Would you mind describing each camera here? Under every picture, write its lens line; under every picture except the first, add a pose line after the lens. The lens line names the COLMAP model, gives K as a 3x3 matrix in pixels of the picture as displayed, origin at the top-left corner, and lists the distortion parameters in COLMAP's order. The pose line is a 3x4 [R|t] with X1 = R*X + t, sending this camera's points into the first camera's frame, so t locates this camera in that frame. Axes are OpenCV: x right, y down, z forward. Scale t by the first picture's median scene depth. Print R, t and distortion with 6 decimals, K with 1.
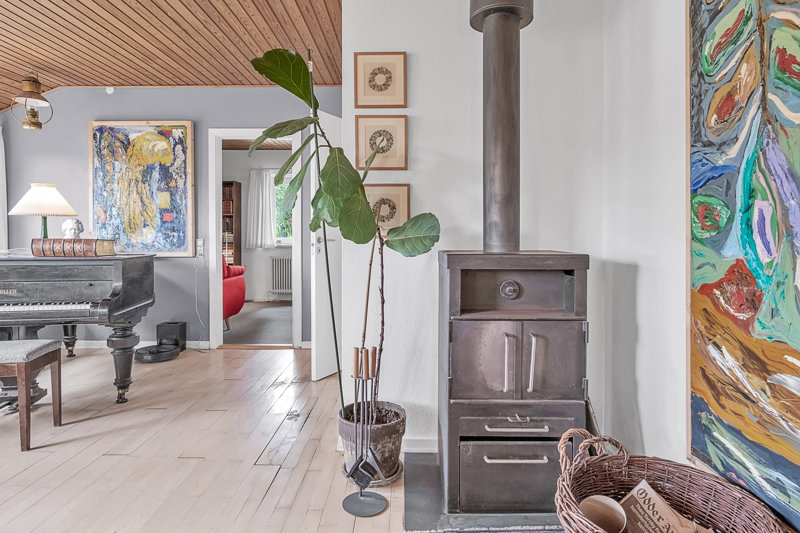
lens RADIAL K [[474.5, 0, 400.0], [0, 474.5, 248.9], [0, 0, 1]] dist [0.000355, -0.000868]
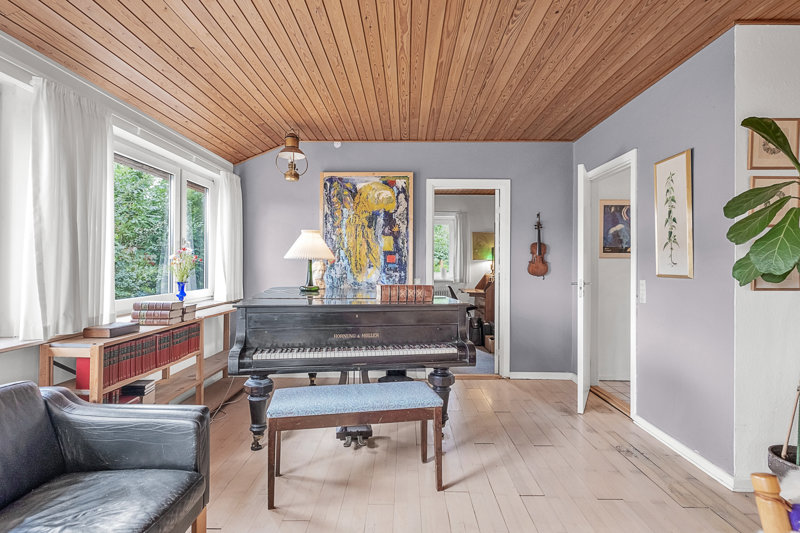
lens RADIAL K [[414.2, 0, 401.1], [0, 414.2, 264.3], [0, 0, 1]] dist [-0.000418, -0.000314]
pose [[0.999990, 0.003399, 0.002815, -0.468868], [-0.003323, 0.999643, -0.026500, -0.028583], [-0.002904, 0.026490, 0.999645, 0.036578]]
